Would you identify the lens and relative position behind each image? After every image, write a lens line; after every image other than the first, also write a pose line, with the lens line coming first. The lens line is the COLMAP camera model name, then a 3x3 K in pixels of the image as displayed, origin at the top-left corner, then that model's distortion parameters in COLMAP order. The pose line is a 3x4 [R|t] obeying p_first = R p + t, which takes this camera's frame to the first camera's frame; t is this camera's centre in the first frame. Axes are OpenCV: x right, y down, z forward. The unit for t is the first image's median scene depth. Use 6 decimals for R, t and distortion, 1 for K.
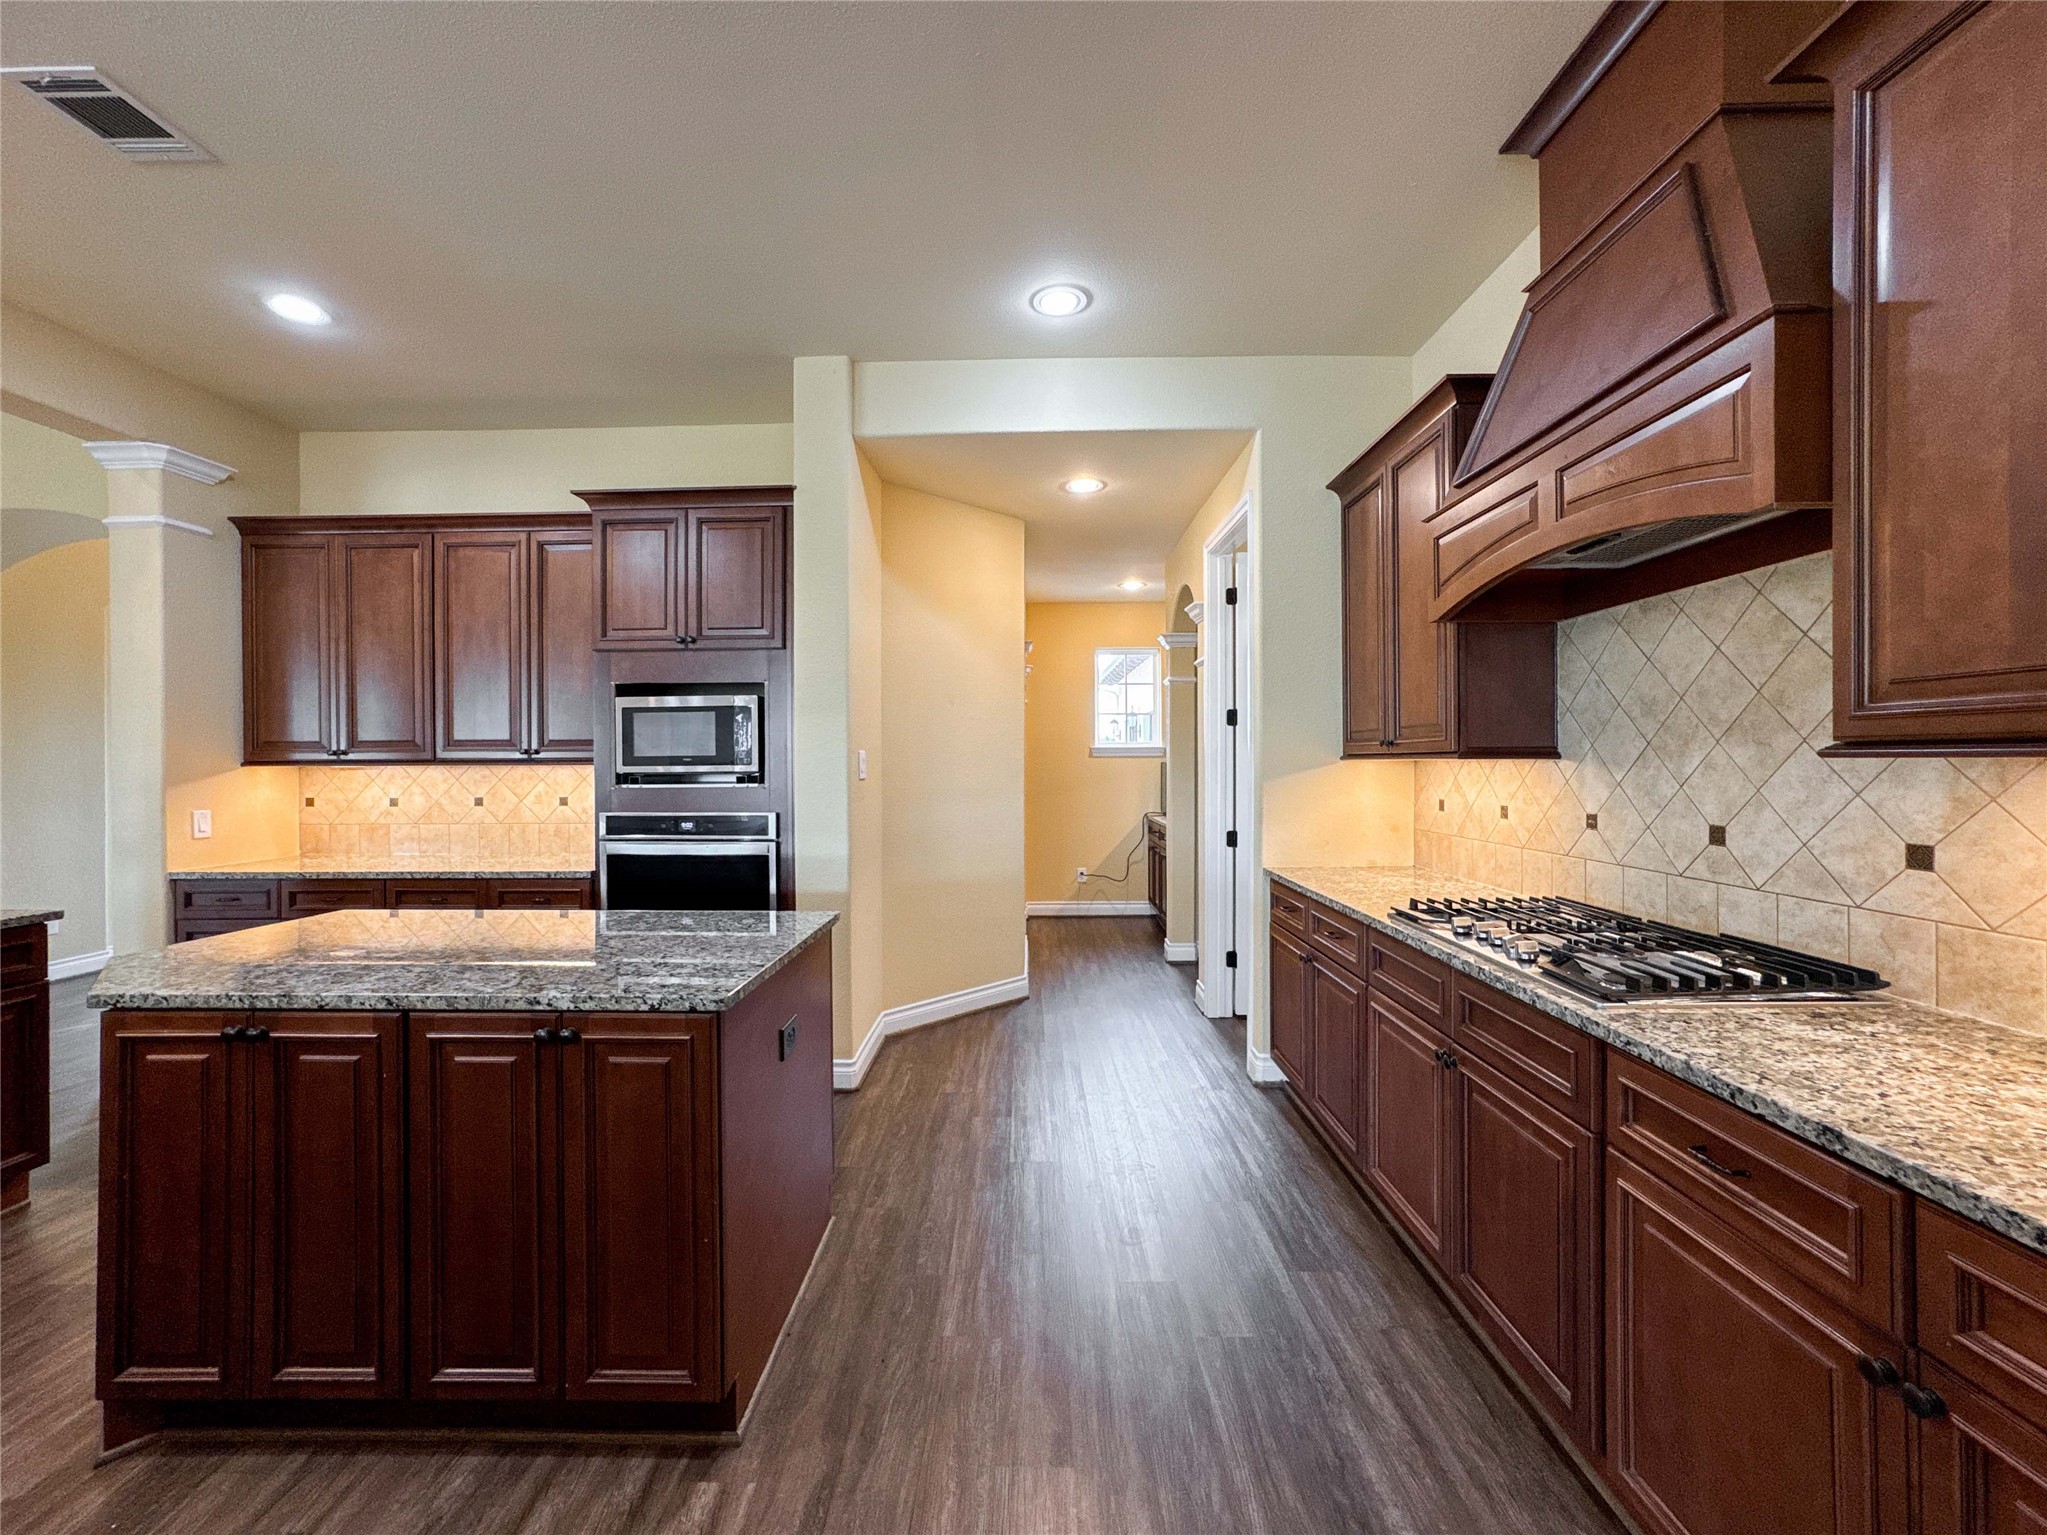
lens RADIAL K [[837.9, 0, 1016.6], [0, 837.9, 765.8], [0, 0, 1]] dist [-0.031439, 0.013640]
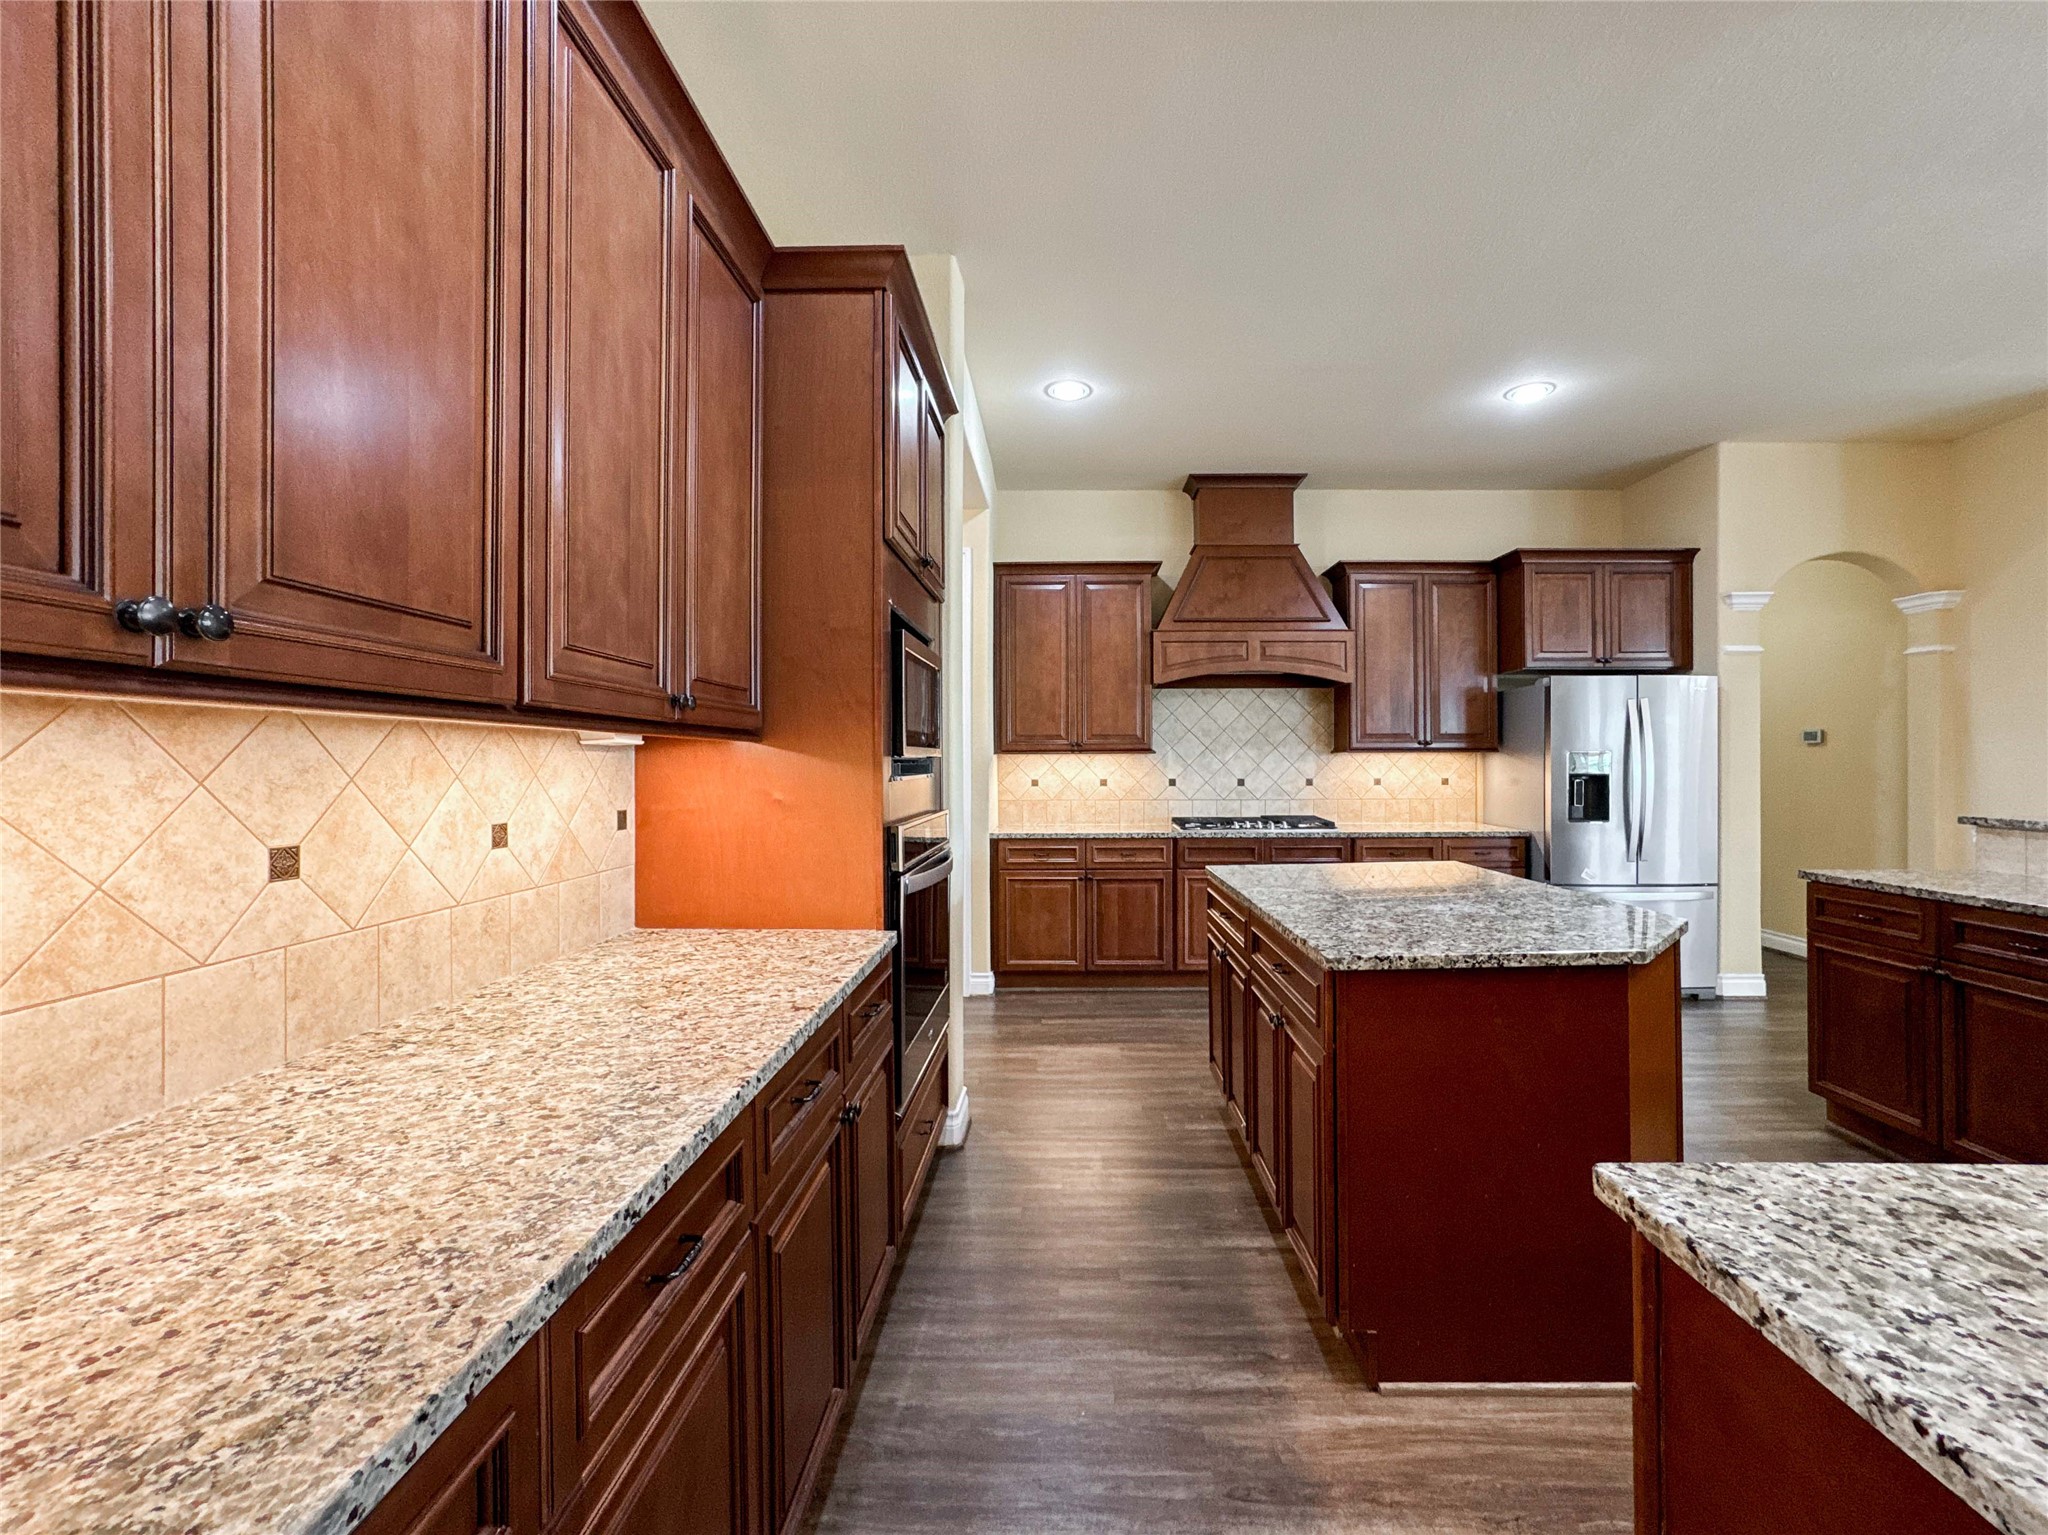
lens RADIAL K [[838.3, 0, 1057.5], [0, 838.3, 767.7], [0, 0, 1]] dist [-0.031439, 0.013640]
pose [[-0.006376, 0.000626, 0.999979, -1.653276], [0.006942, 0.999976, -0.000582, 0.029282], [-0.999956, 0.006938, -0.006380, 1.400998]]
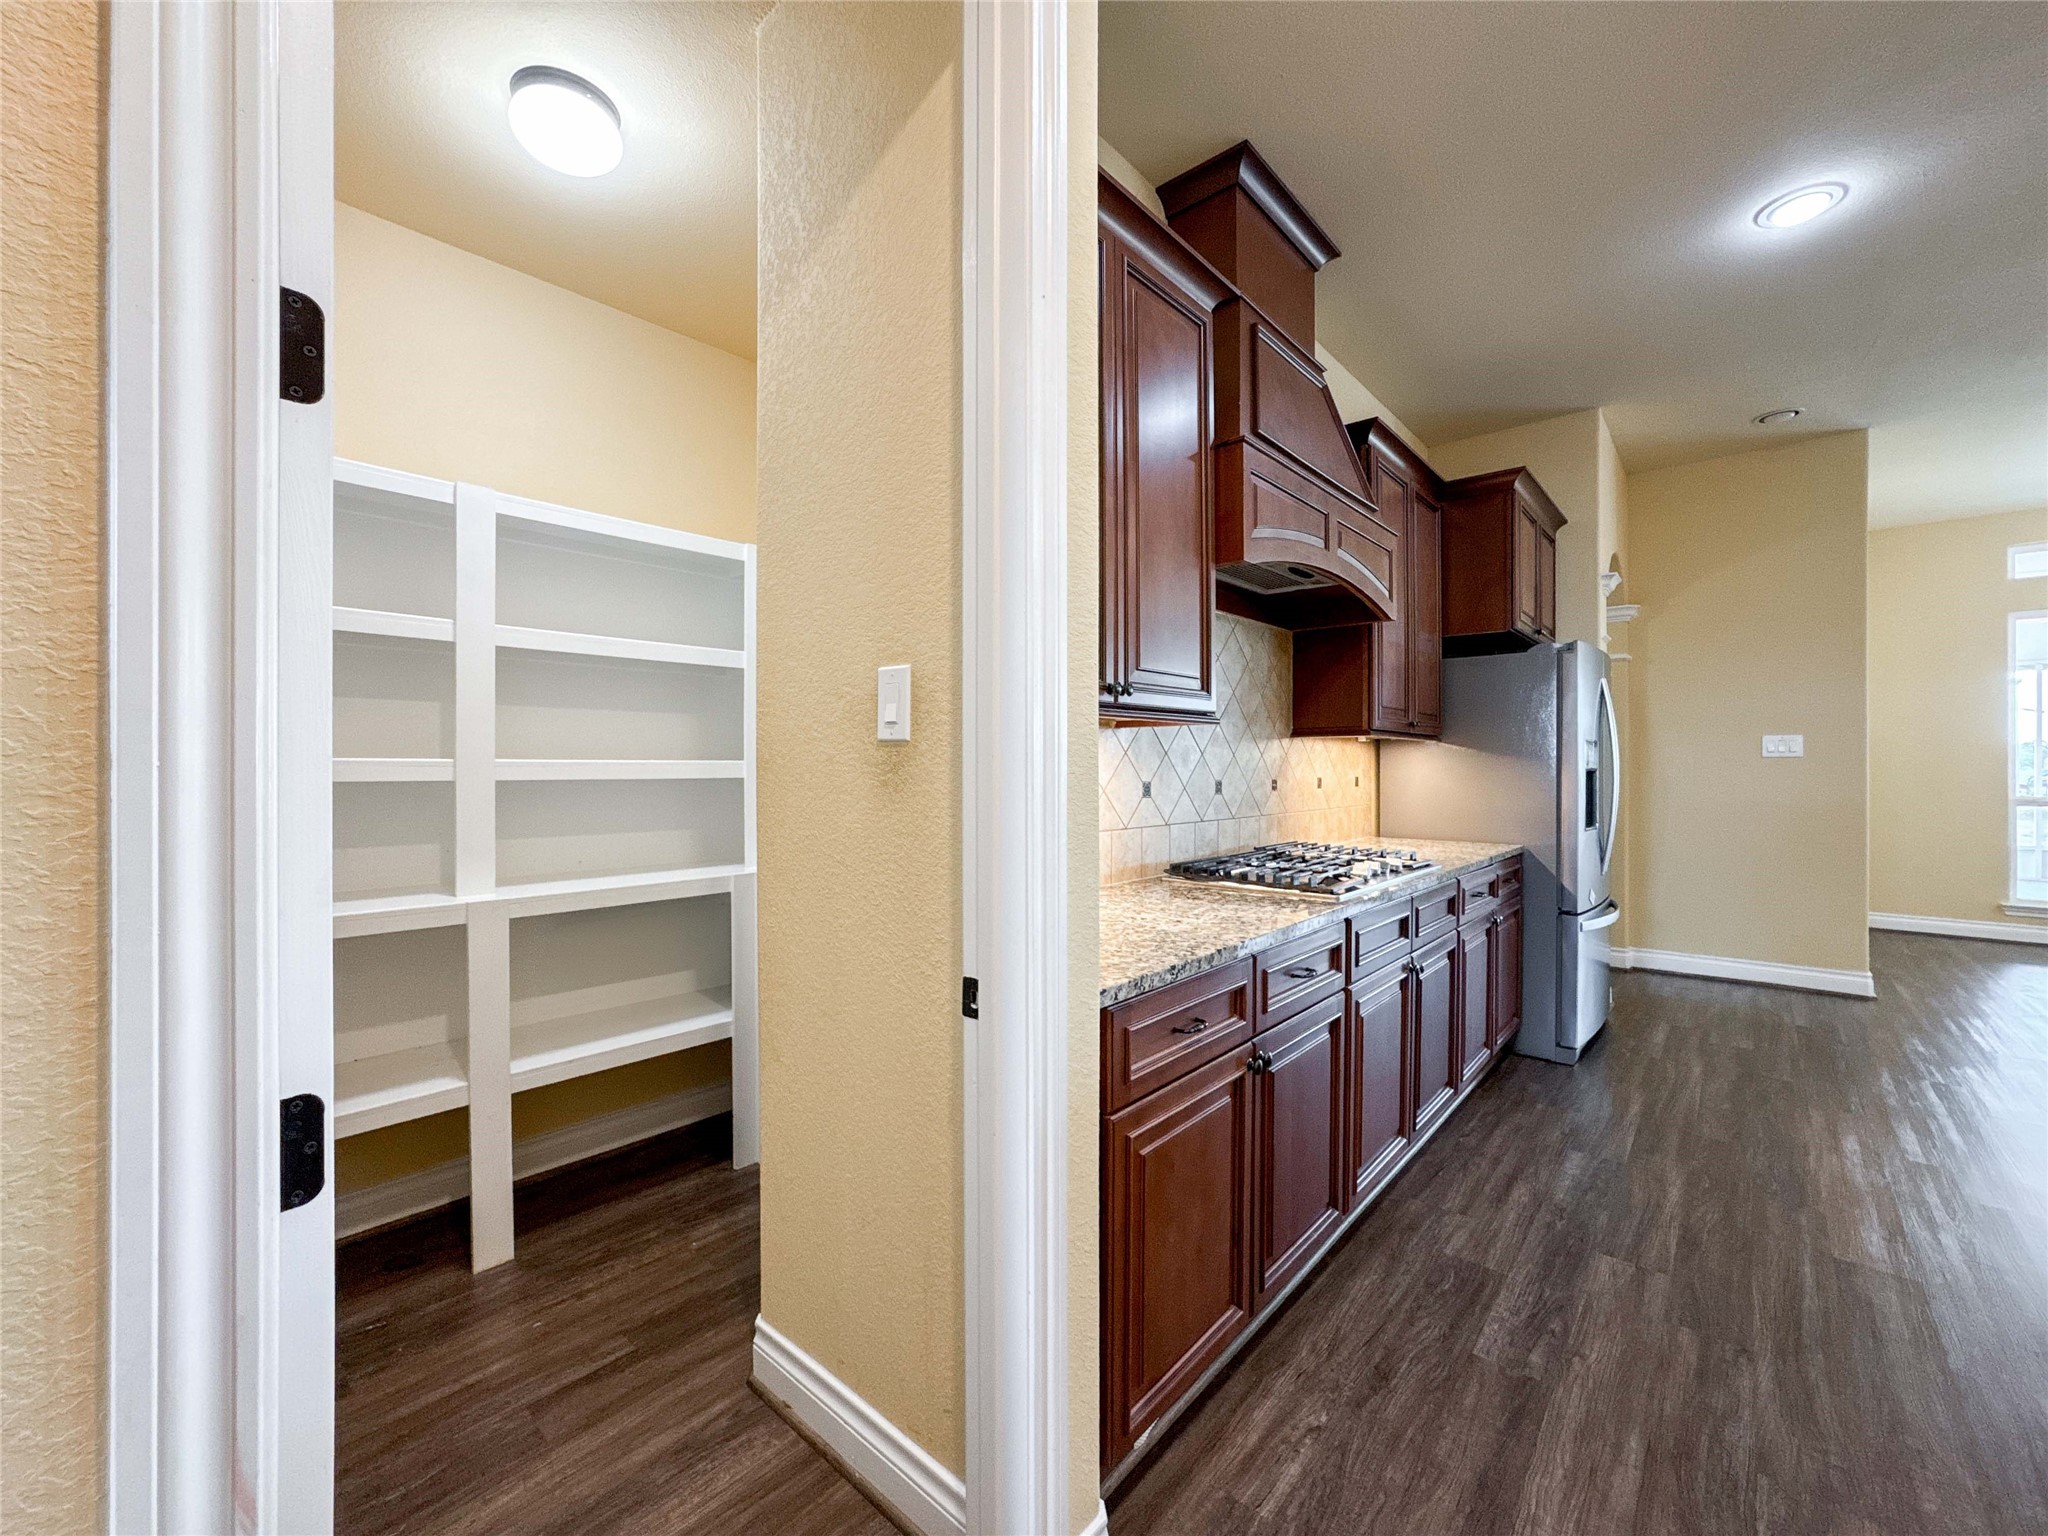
lens RADIAL K [[838.3, 0, 1013.3], [0, 838.3, 773.4], [0, 0, 1]] dist [-0.031439, 0.013640]
pose [[-0.748090, 0.005519, 0.663574, 0.123225], [0.013118, 0.999893, 0.006472, 0.039576], [-0.663468, 0.013547, -0.748082, 2.019289]]
